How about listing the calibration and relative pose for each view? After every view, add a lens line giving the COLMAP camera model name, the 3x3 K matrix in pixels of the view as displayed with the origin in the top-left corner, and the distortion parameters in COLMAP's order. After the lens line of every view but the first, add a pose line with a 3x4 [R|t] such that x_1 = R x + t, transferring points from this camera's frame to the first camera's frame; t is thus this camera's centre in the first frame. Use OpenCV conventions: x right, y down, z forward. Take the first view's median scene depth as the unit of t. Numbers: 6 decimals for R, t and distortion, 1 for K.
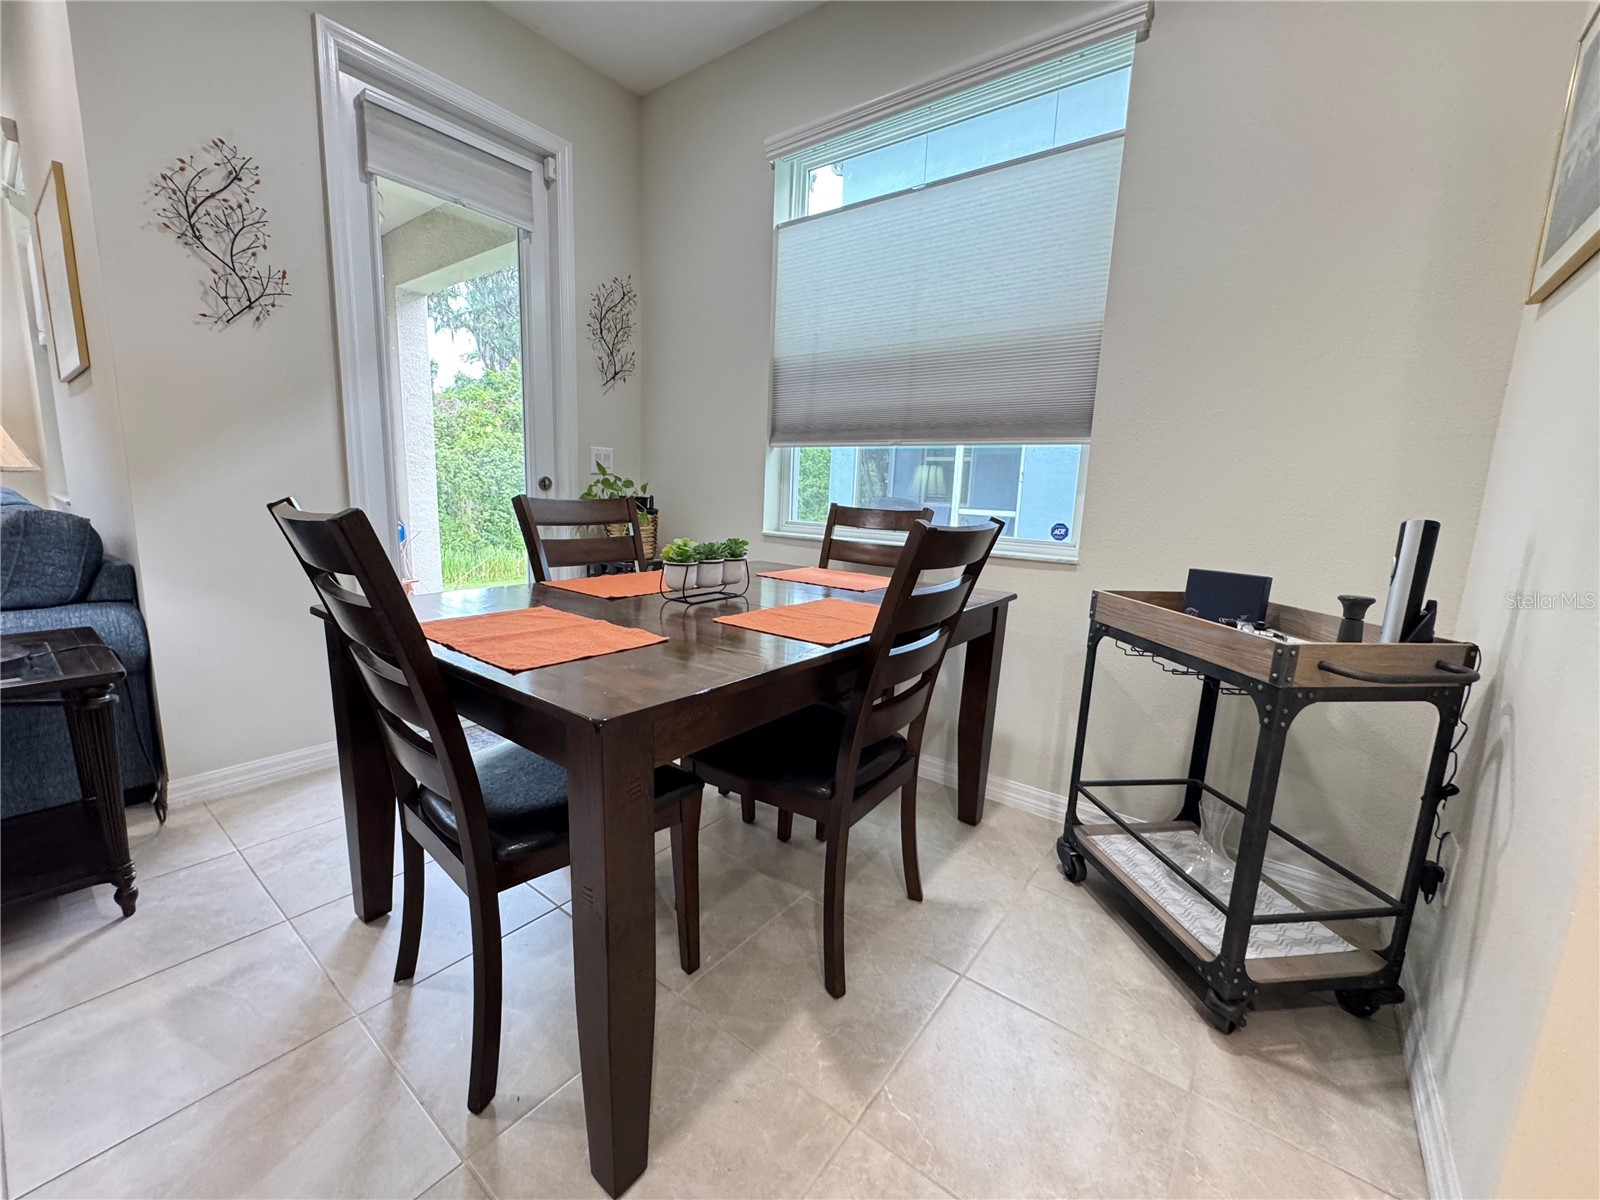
lens RADIAL K [[631.1, 0, 799.4], [0, 631.1, 601.0], [0, 0, 1]] dist [-0.010019, -0.000199]
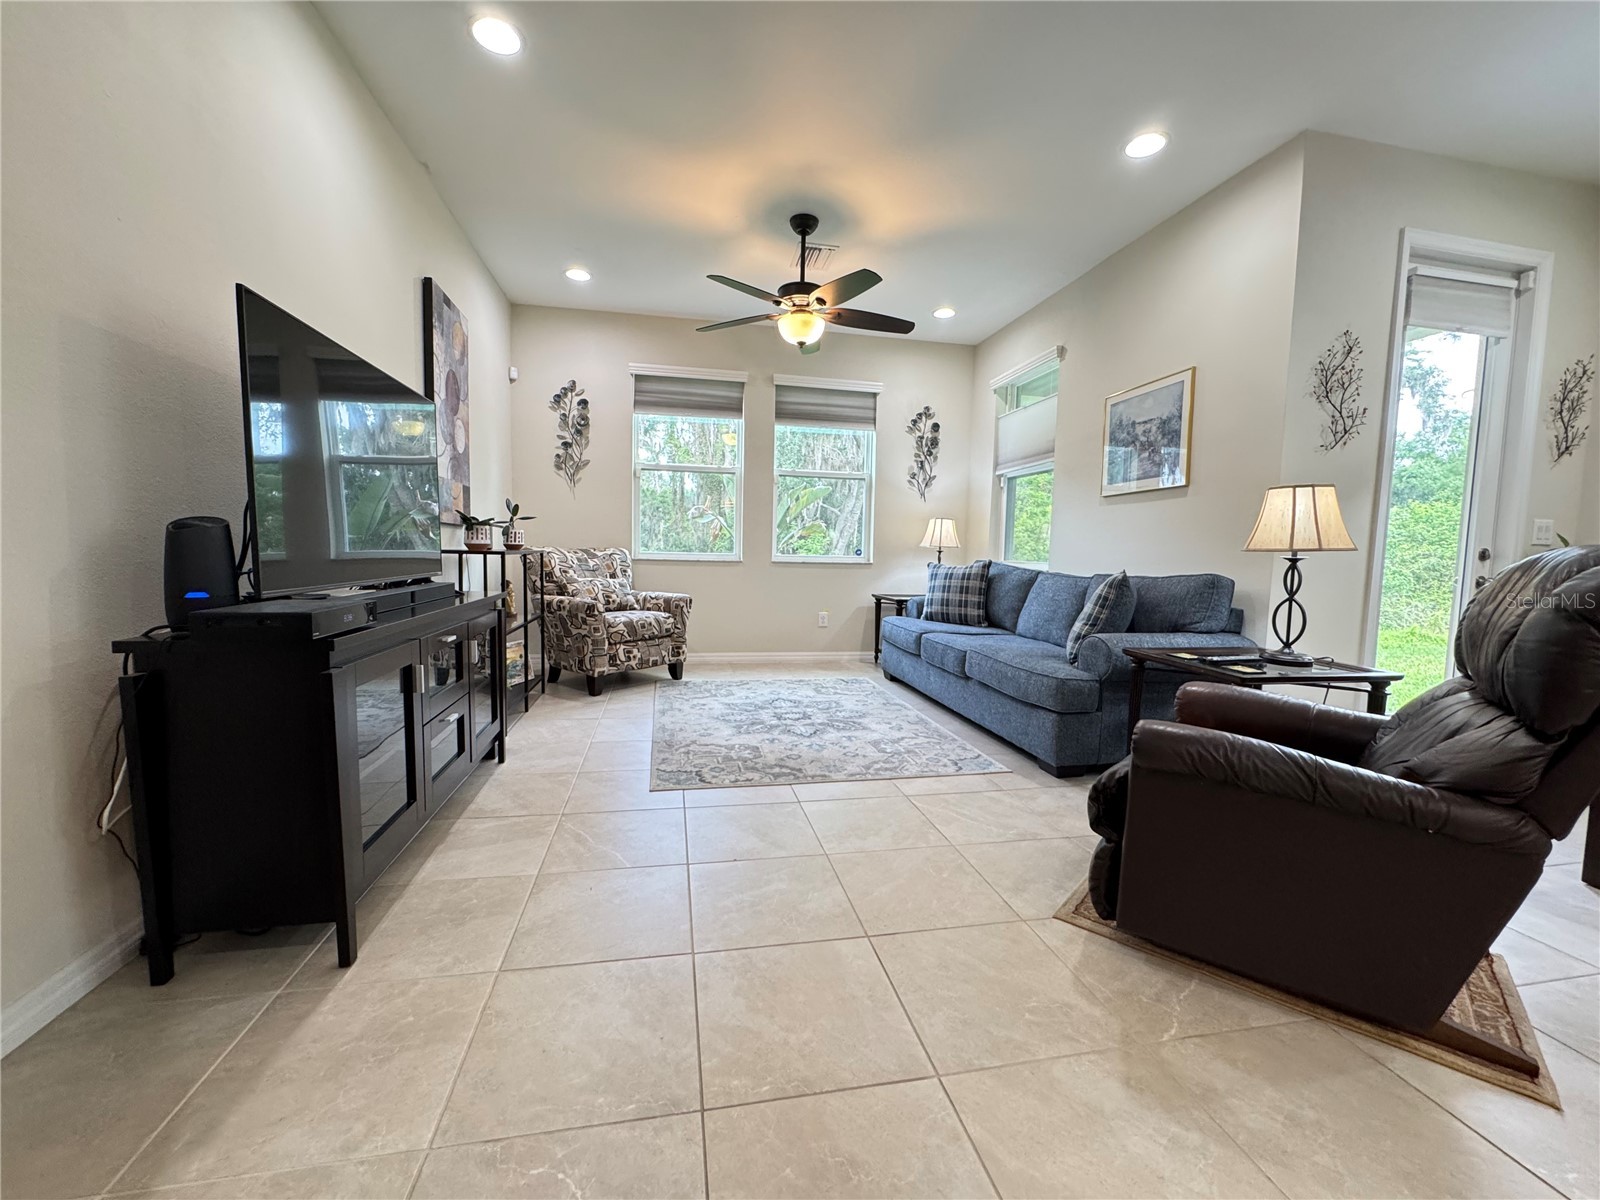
lens RADIAL K [[631.1, 0, 796.9], [0, 631.1, 598.3], [0, 0, 1]] dist [-0.010019, -0.000199]
pose [[0.754608, 0.020896, -0.655843, -0.644498], [-0.100880, 0.991305, -0.084487, 0.108511], [0.648375, 0.129916, 0.750155, -0.621754]]
